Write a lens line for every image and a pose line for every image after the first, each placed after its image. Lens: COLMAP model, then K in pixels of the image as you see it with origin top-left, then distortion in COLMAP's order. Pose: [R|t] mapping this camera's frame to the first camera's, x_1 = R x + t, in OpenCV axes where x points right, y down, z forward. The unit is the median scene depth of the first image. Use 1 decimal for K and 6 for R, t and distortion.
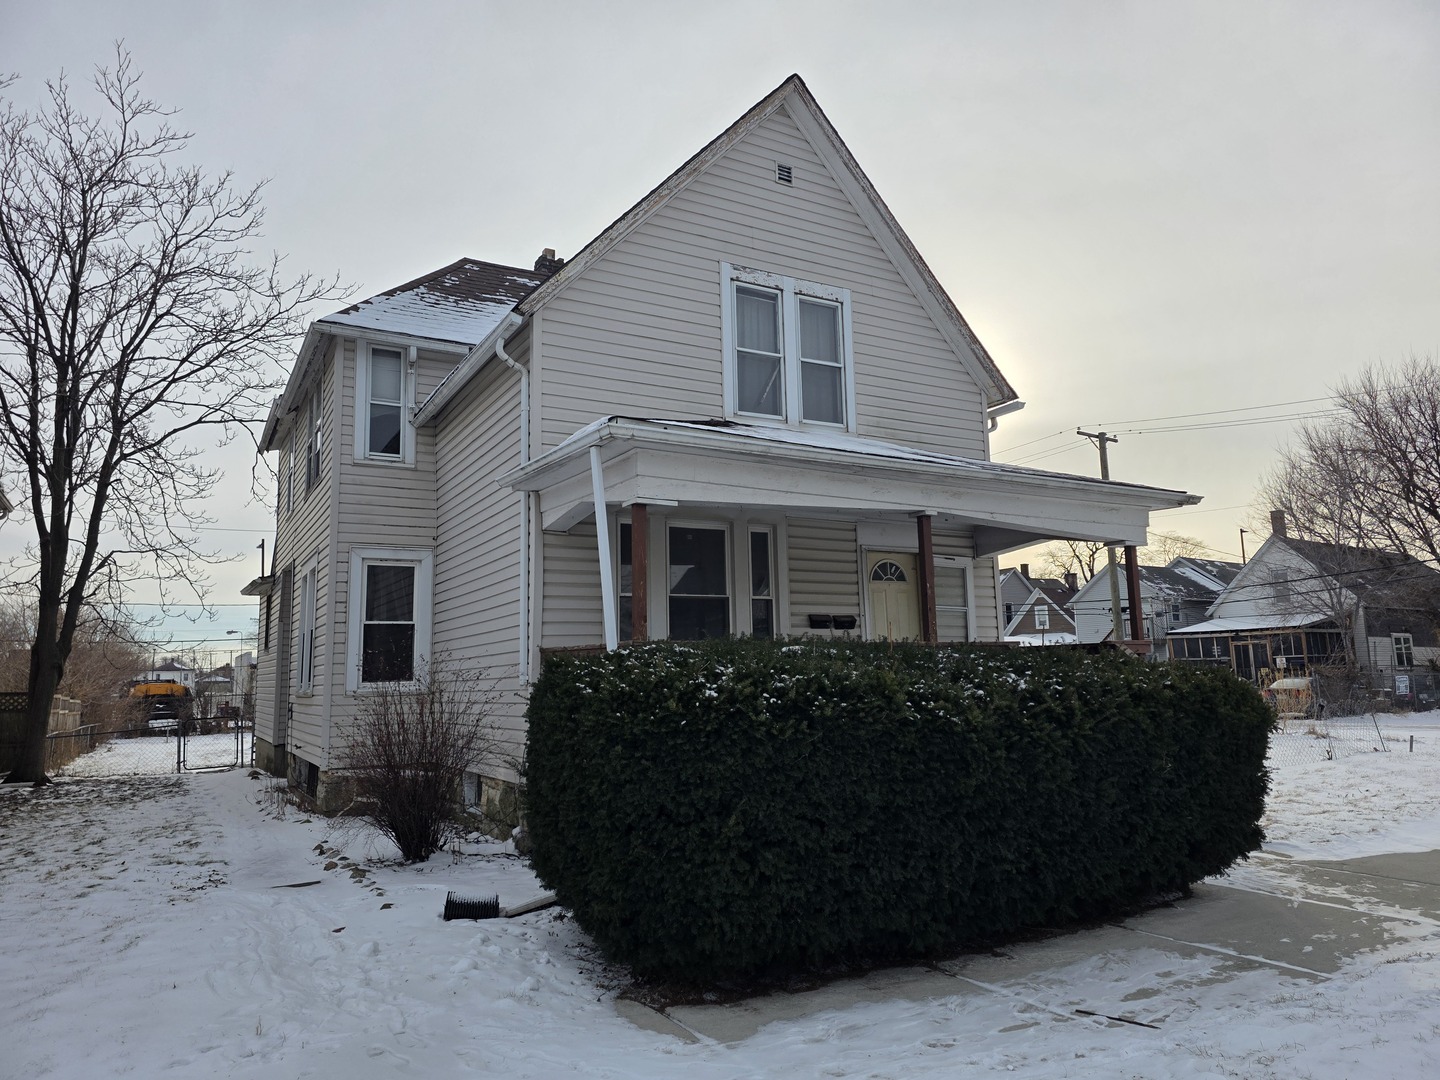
lens RADIAL K [[966.8, 0, 720.8], [0, 966.8, 547.5], [0, 0, 1]] dist [0.036375, -0.007706]
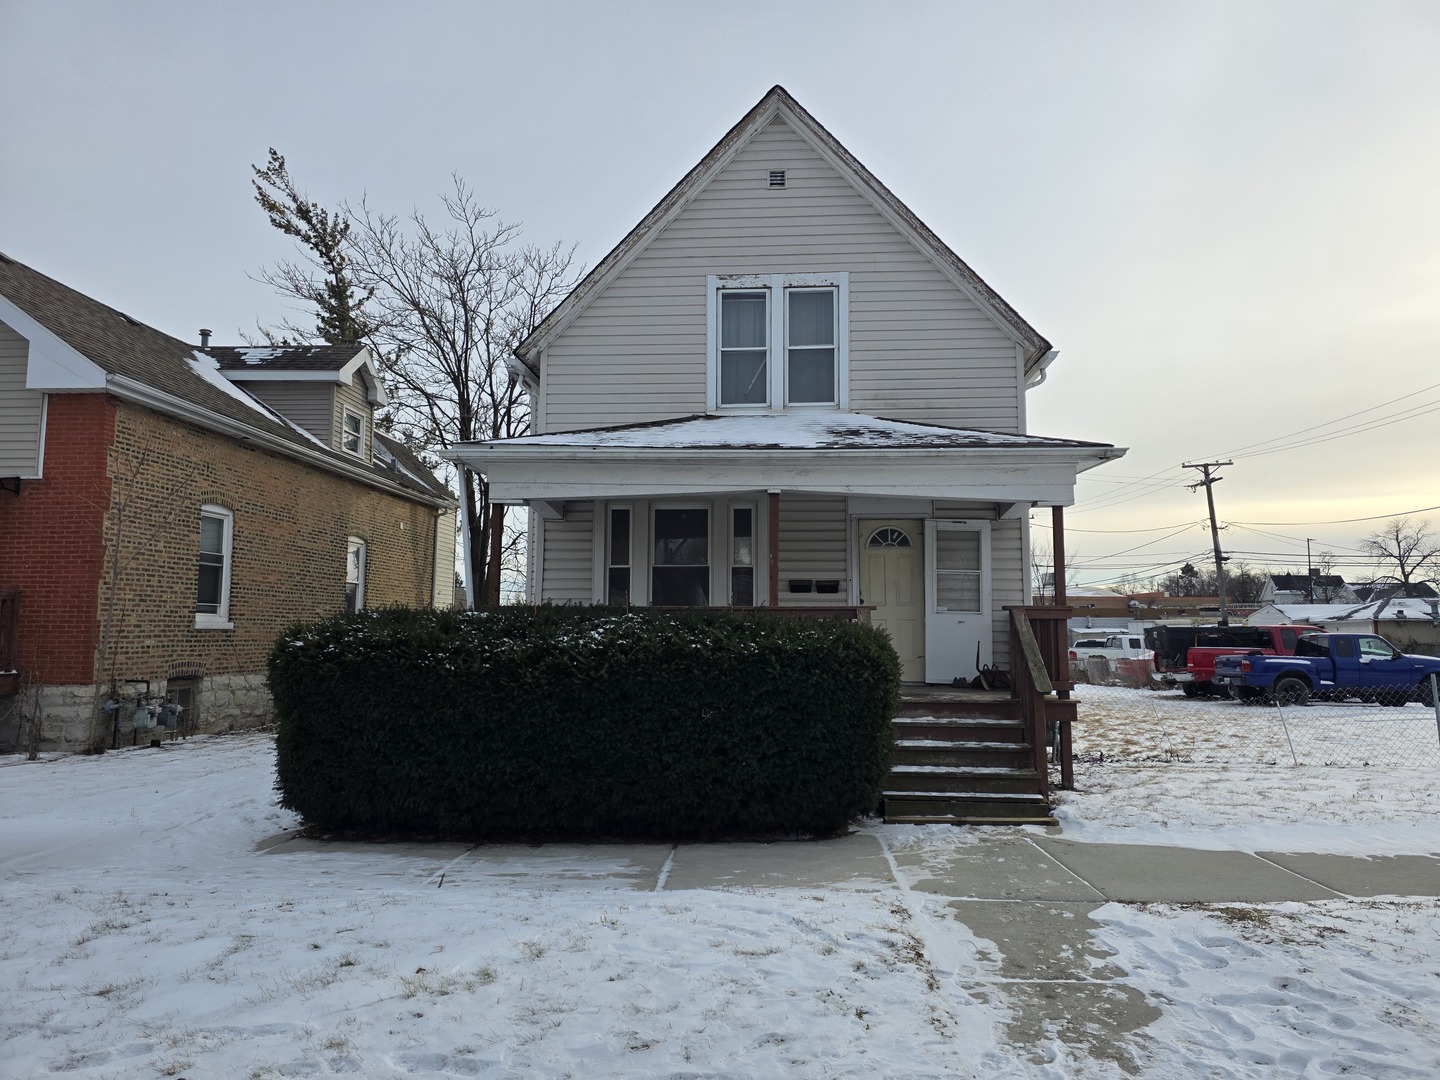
lens RADIAL K [[966.8, 0, 723.5], [0, 966.8, 541.5], [0, 0, 1]] dist [0.036375, -0.007706]
pose [[0.833909, -0.028898, -0.551144, 0.622371], [0.052416, 0.998261, 0.026966, -0.008898], [0.549407, -0.051376, 0.833974, 0.032919]]
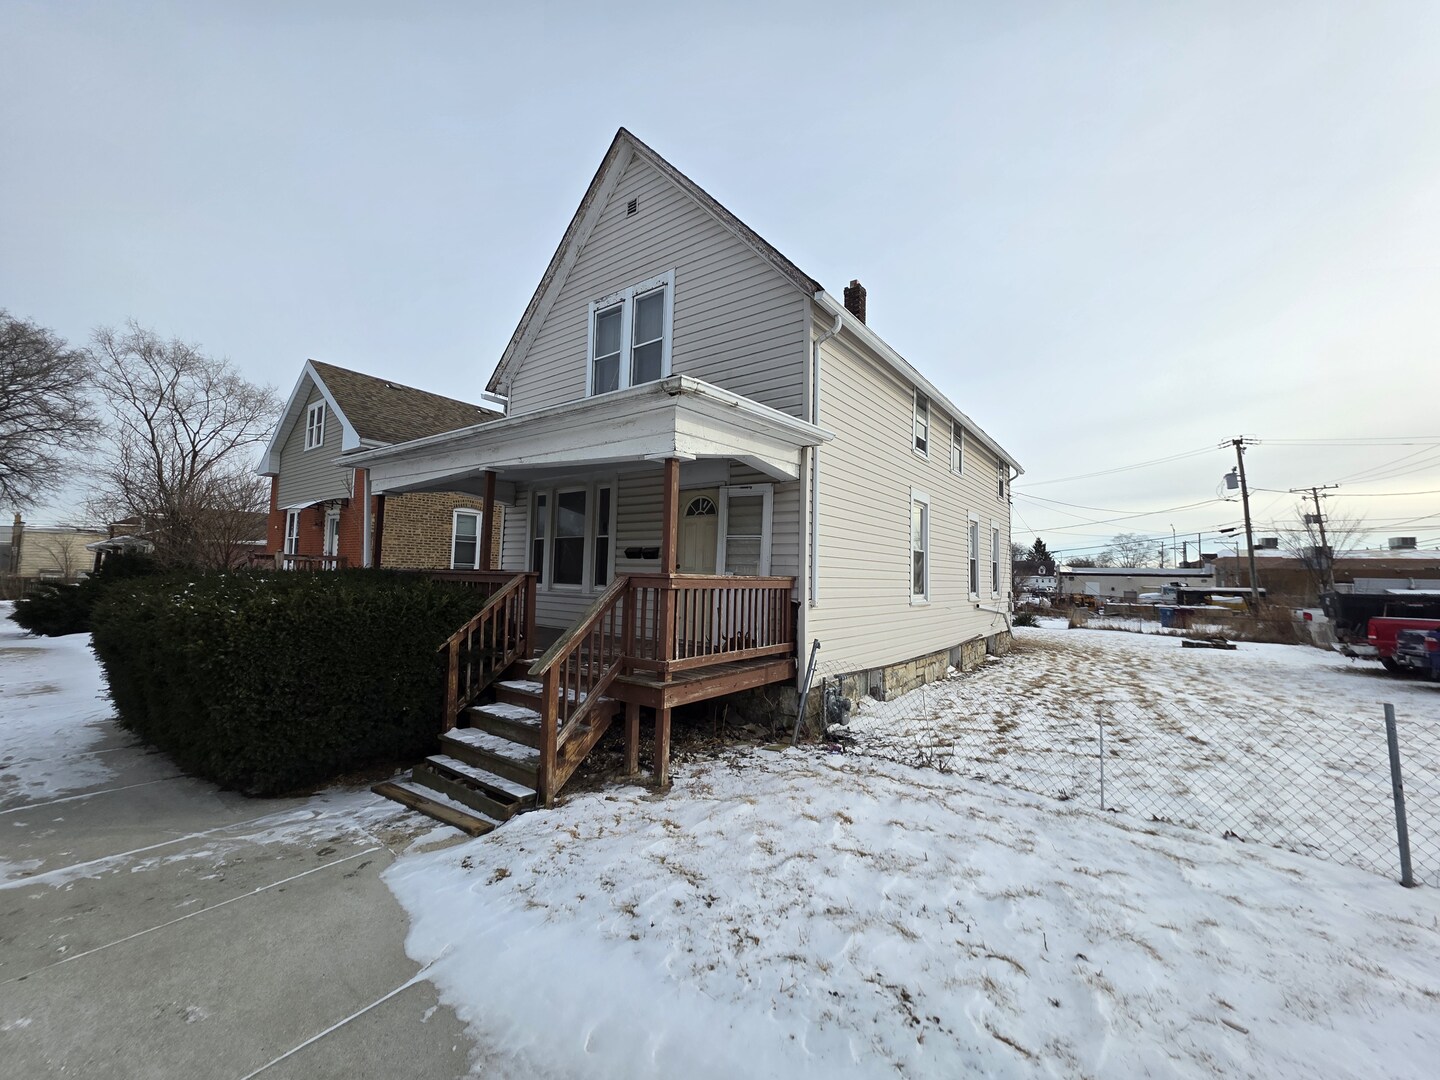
lens RADIAL K [[570.2, 0, 714.6], [0, 570.2, 535.4], [0, 0, 1]] dist [0.000550, 0.000392]
pose [[0.392296, -0.034108, -0.919206, 0.810418], [0.090793, 0.995868, 0.001796, 0.060206], [0.915347, -0.084162, 0.393772, 0.784098]]
